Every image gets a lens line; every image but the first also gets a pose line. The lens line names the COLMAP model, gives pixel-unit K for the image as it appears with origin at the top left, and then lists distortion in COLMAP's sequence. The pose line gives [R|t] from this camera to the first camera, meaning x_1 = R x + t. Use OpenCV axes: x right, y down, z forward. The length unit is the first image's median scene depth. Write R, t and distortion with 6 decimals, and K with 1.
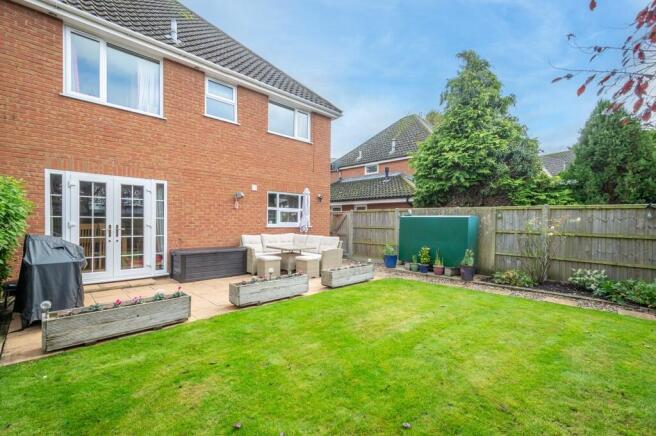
lens RADIAL K [[285.6, 0, 329.4], [0, 285.6, 227.3], [0, 0, 1]] dist [0.001192, 0.000241]
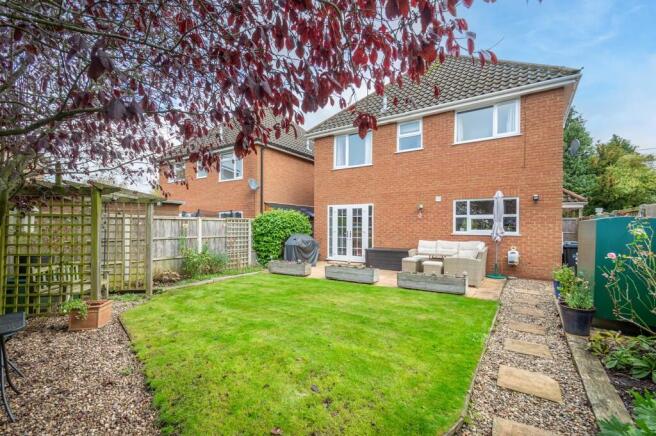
lens RADIAL K [[285.6, 0, 329.4], [0, 285.6, 227.3], [0, 0, 1]] dist [0.001192, 0.000241]
pose [[0.221334, -0.016009, -0.975067, 0.905816], [-0.025273, 0.999435, -0.022146, 0.010214], [0.974871, 0.029545, 0.220804, 0.416920]]
